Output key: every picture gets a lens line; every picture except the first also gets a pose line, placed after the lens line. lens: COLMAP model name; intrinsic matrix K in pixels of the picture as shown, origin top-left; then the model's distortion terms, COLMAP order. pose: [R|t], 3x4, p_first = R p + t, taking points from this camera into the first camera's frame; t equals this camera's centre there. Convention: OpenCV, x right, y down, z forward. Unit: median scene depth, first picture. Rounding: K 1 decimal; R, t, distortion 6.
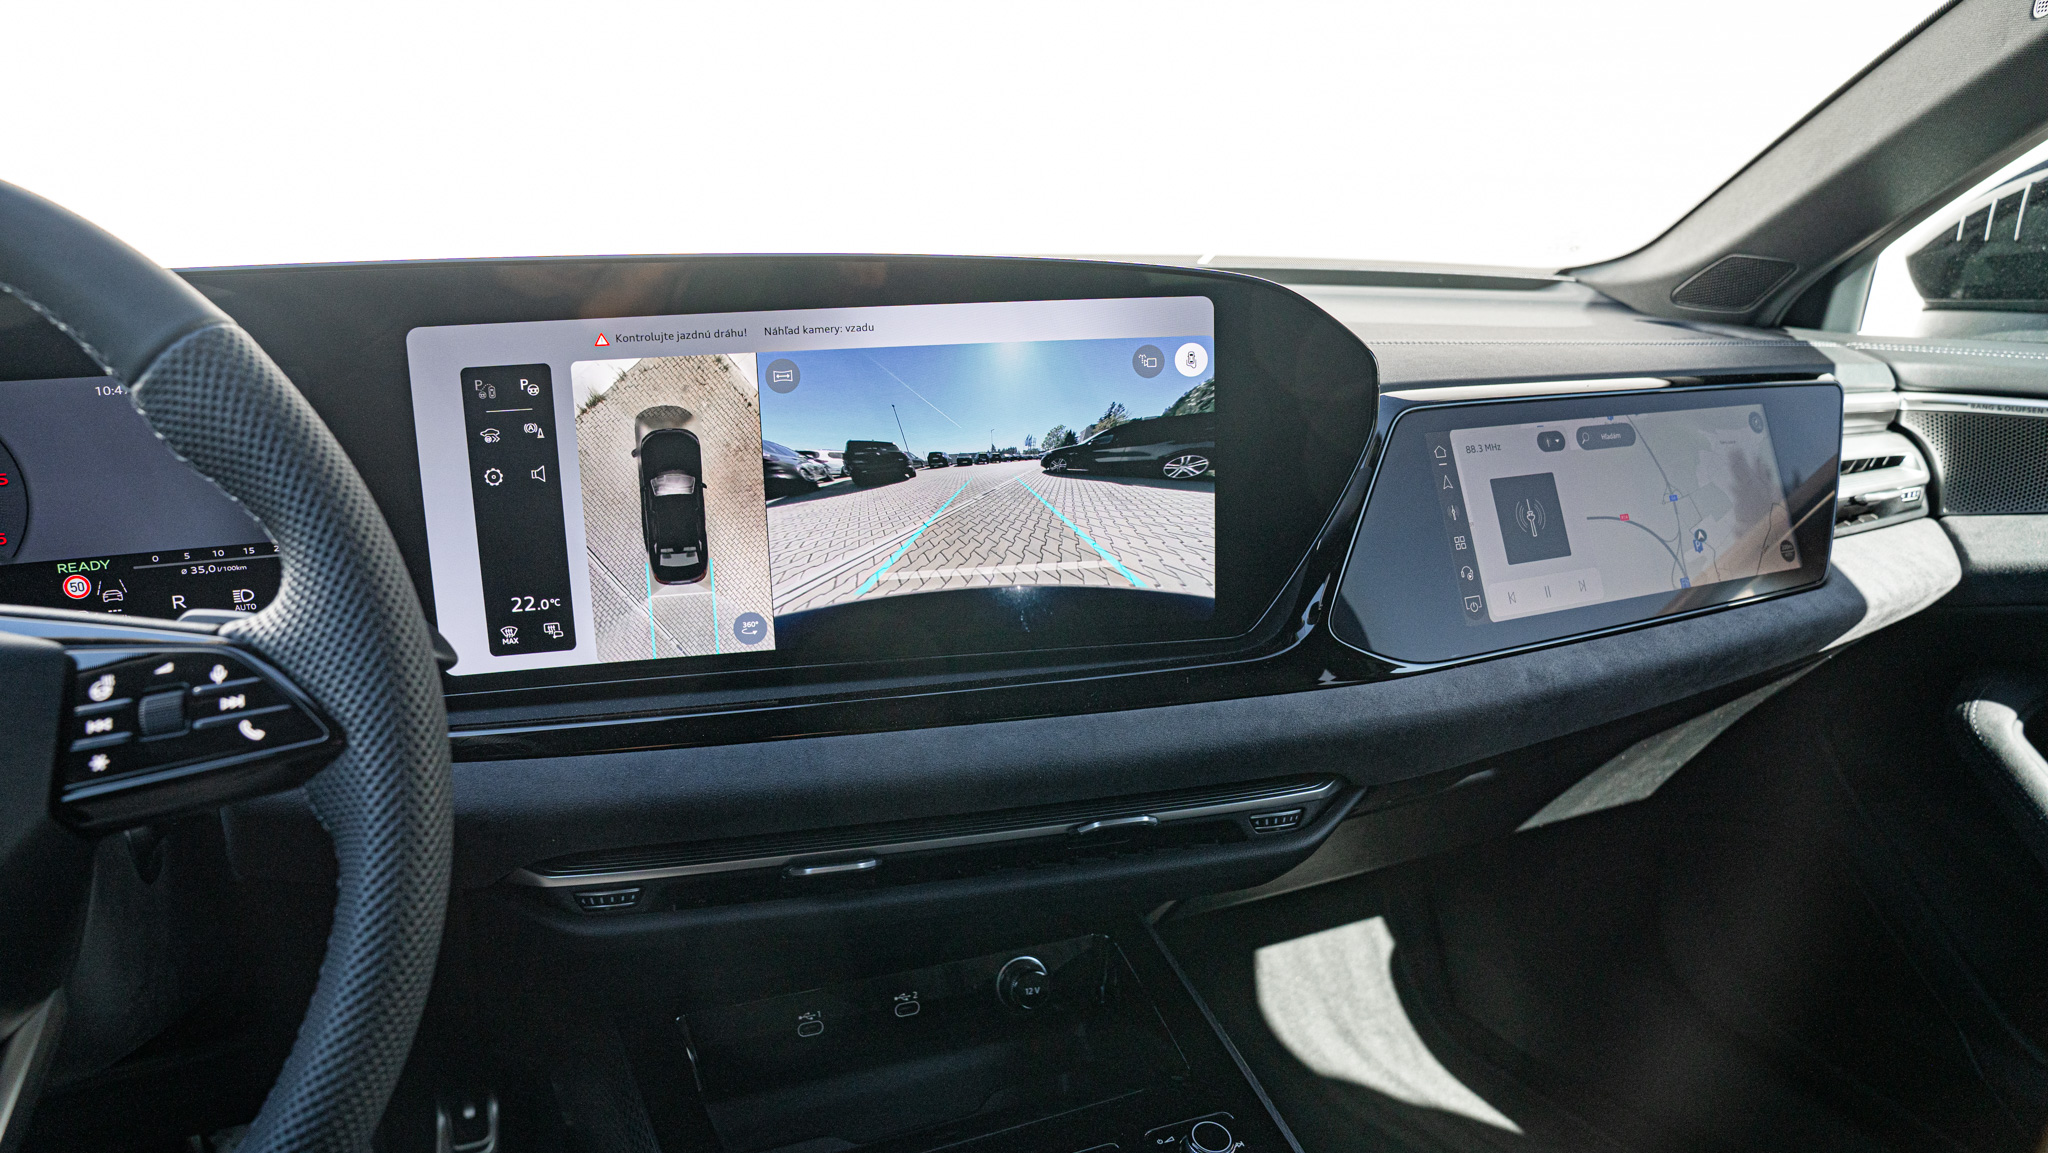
lens RADIAL K [[1413.4, 0, 1024.0], [0, 1413.4, 576.5], [0, 0, 1]] dist [-0.142483, 0.101666]
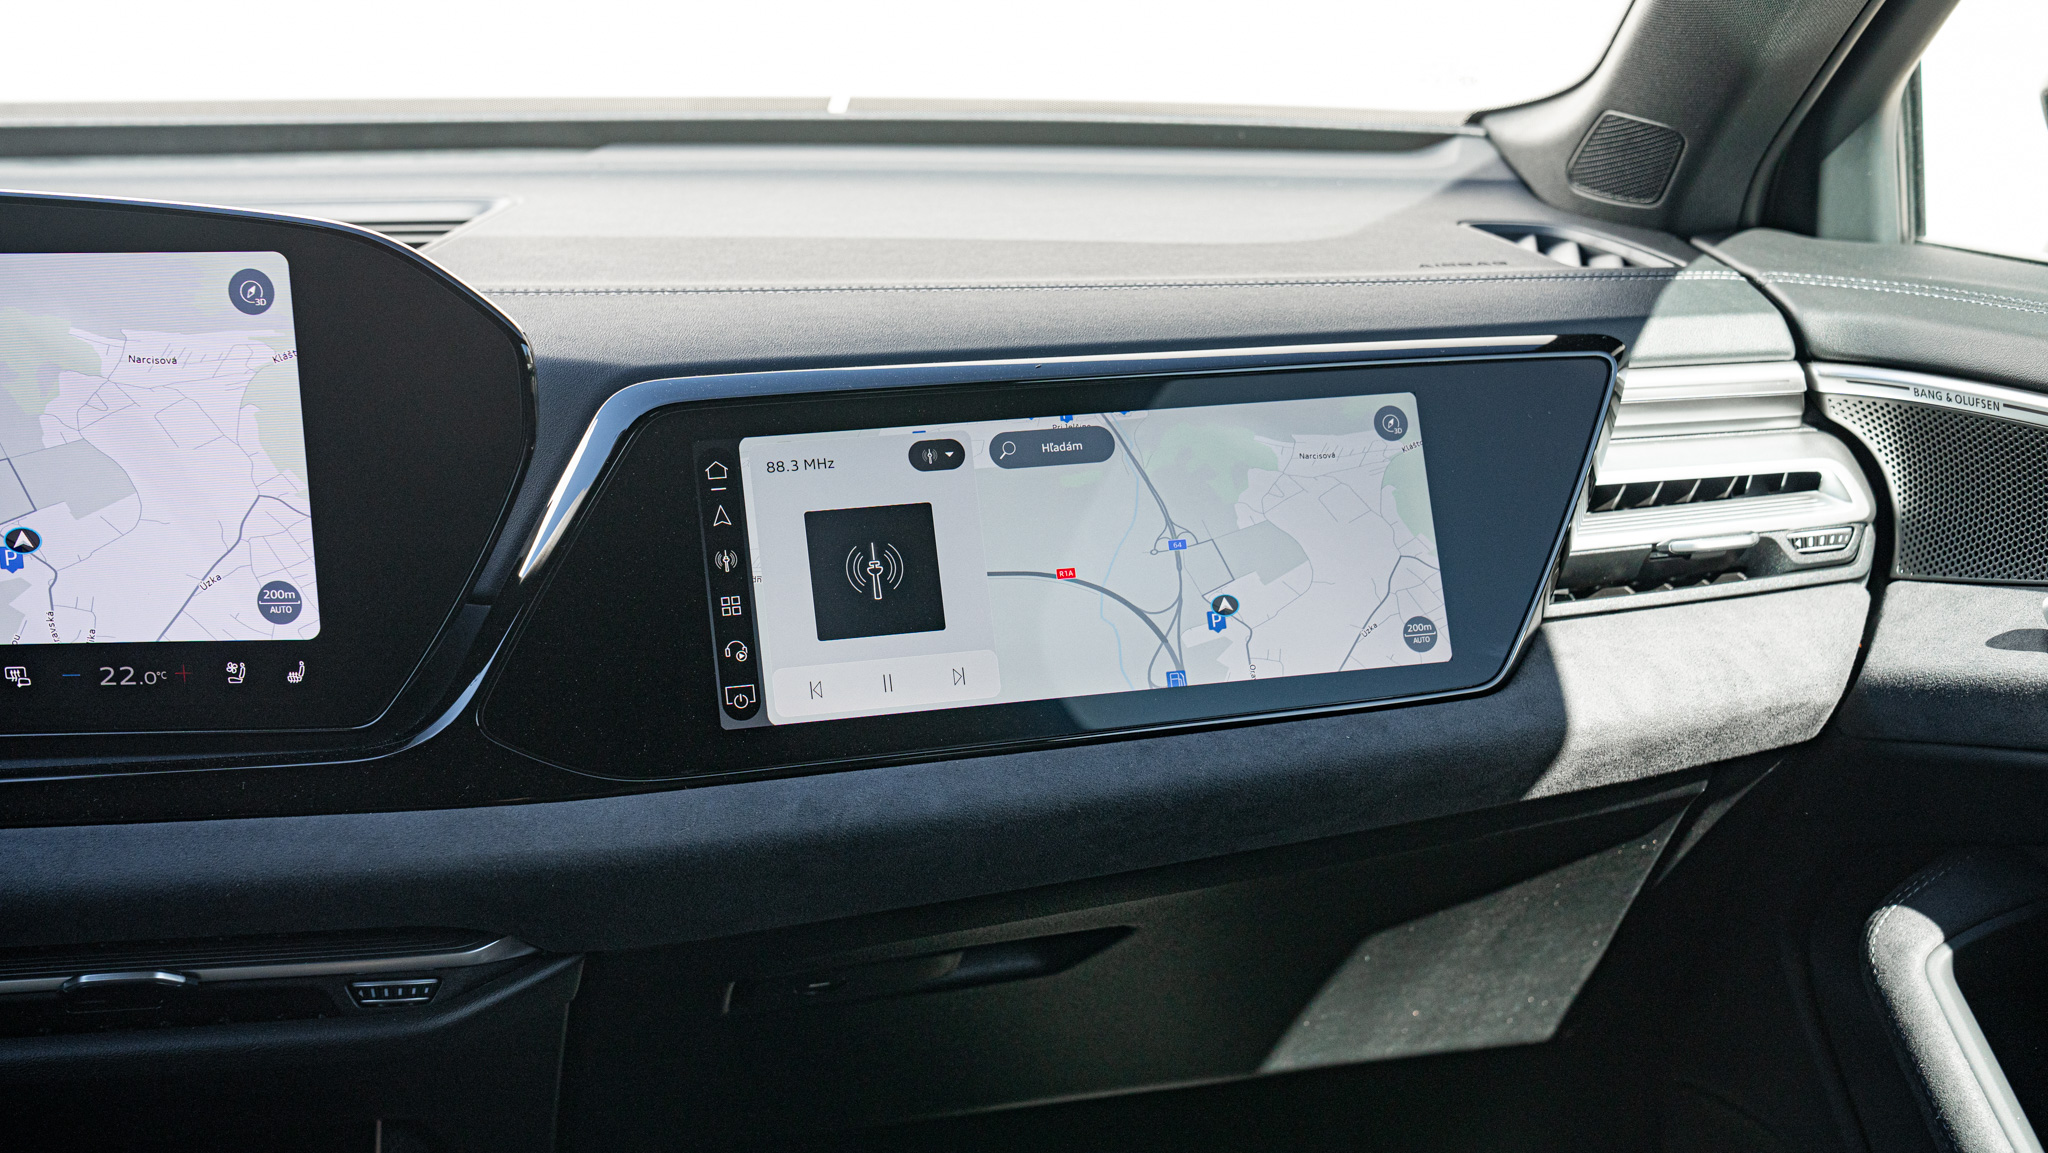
lens RADIAL K [[2845.1, 0, 1024.0], [0, 2845.1, 576.5], [0, 0, 1]] dist [0.149082, 0.004960]
pose [[0.983753, 0.041576, -0.174645, 0.749598], [-0.039894, 0.999118, 0.013135, -0.067250], [0.175037, -0.005954, 0.984544, -0.372824]]
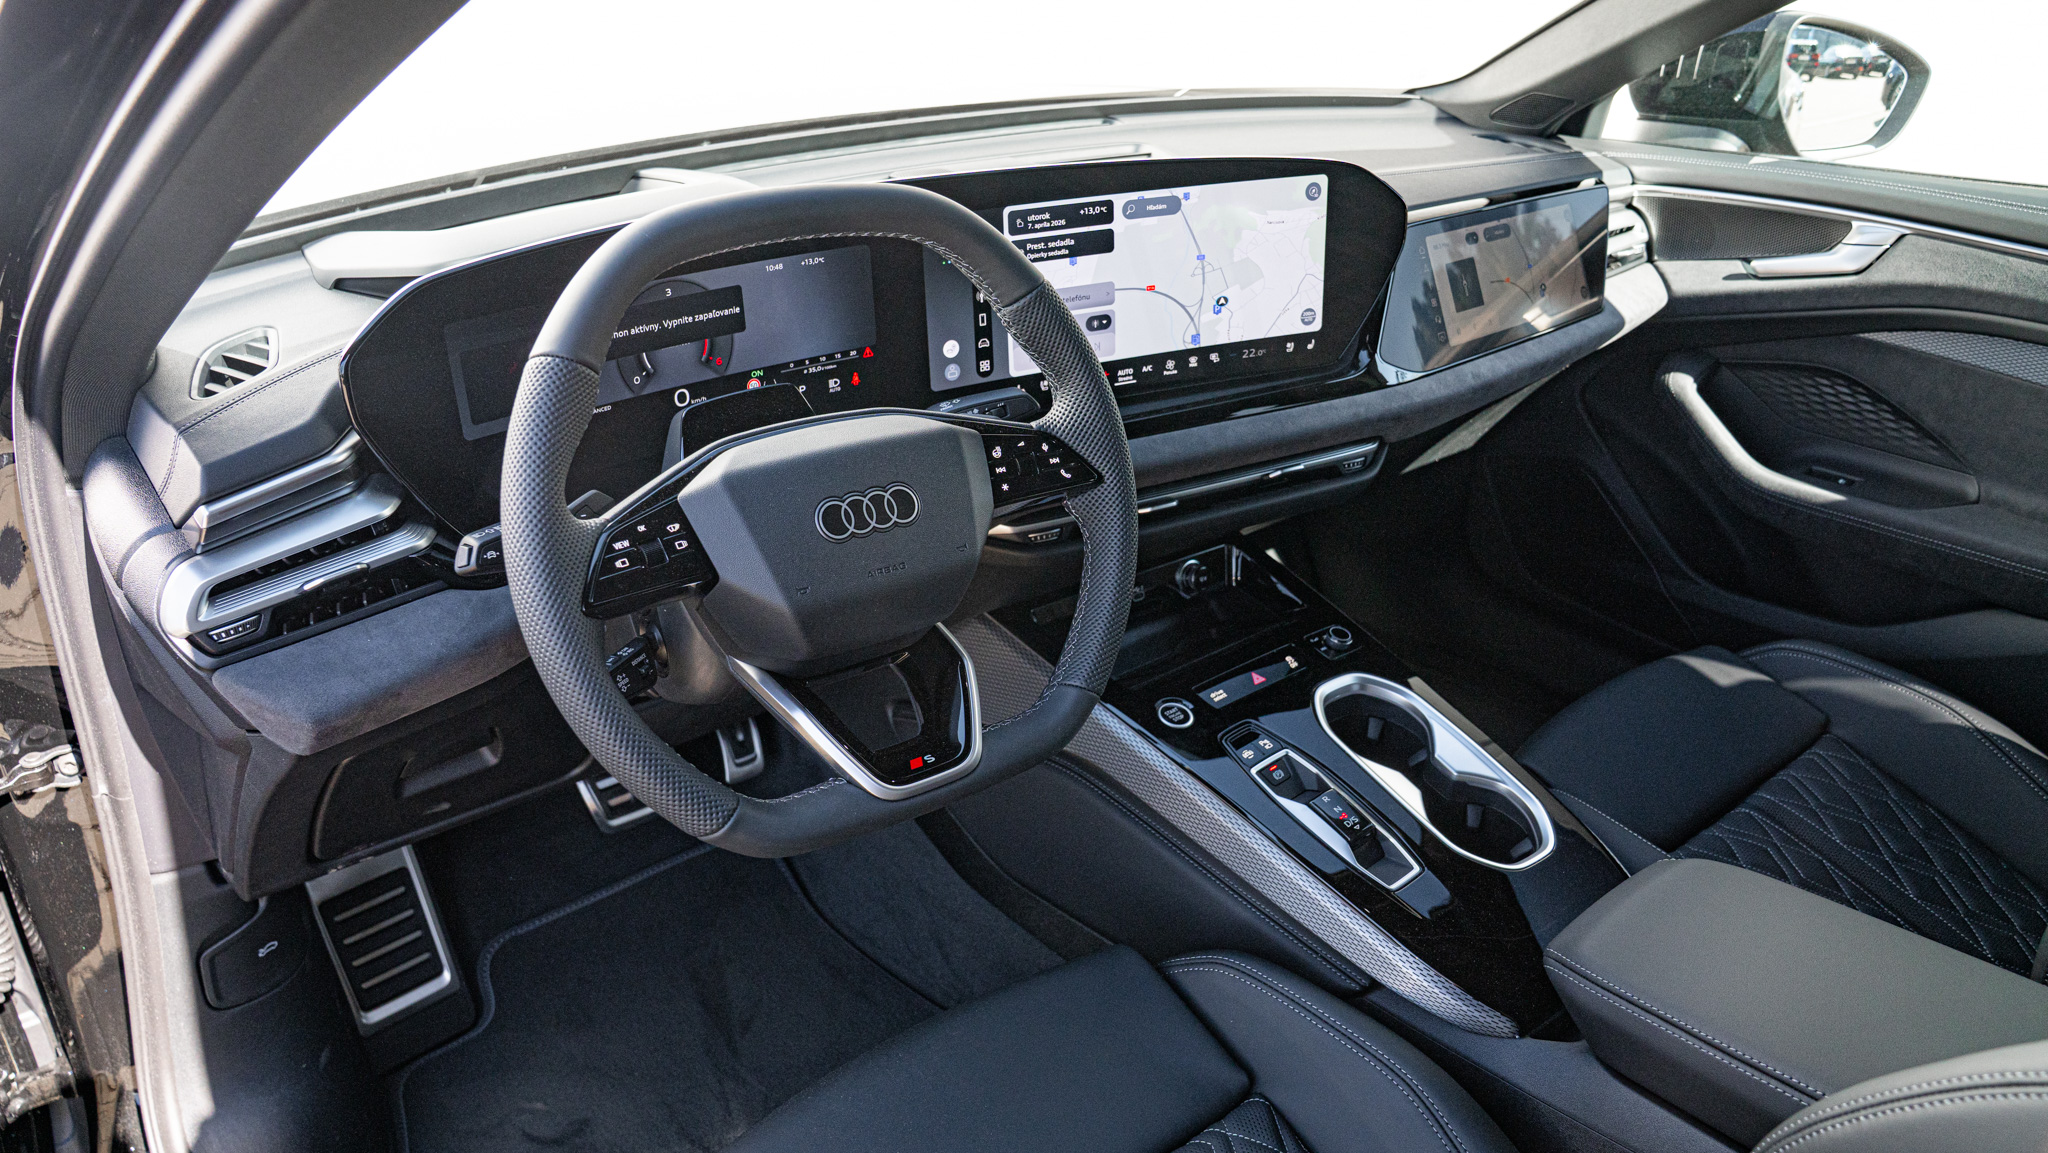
lens RADIAL K [[1425.0, 0, 1024.0], [0, 1425.0, 576.5], [0, 0, 1]] dist [-0.105170, 0.001999]
pose [[0.968708, -0.104852, 0.224967, -0.678966], [0.057119, 0.976236, 0.209048, -0.094120], [-0.241540, -0.189657, 0.951677, -0.691108]]
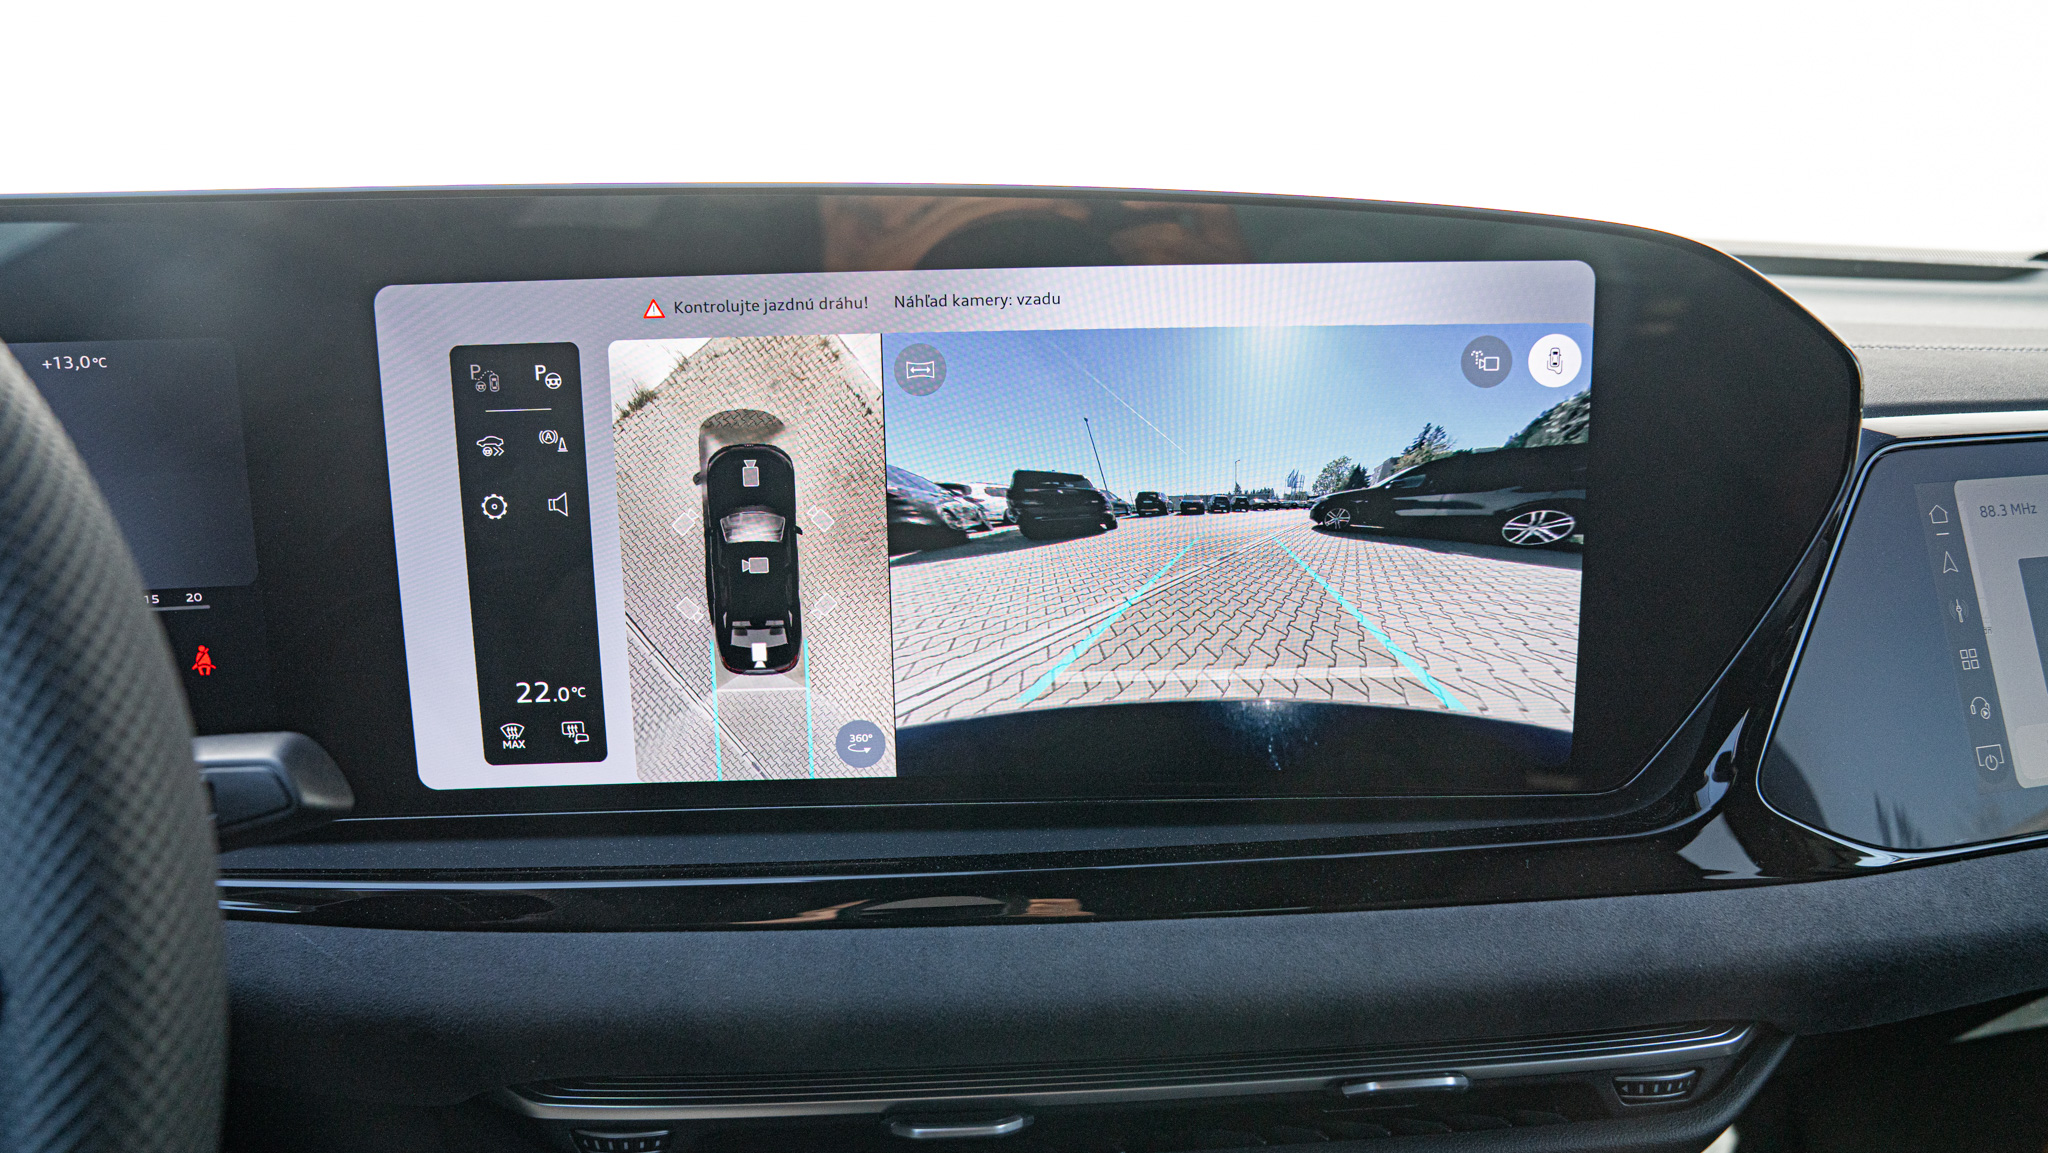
lens RADIAL K [[1477.8, 0, 1024.0], [0, 1477.8, 576.5], [0, 0, 1]] dist [-0.109290, 0.094206]
pose [[0.984620, 0.042957, -0.169348, -0.001762], [-0.045315, 0.998922, -0.010081, -0.038295], [0.168732, 0.017600, 0.985505, 0.306513]]
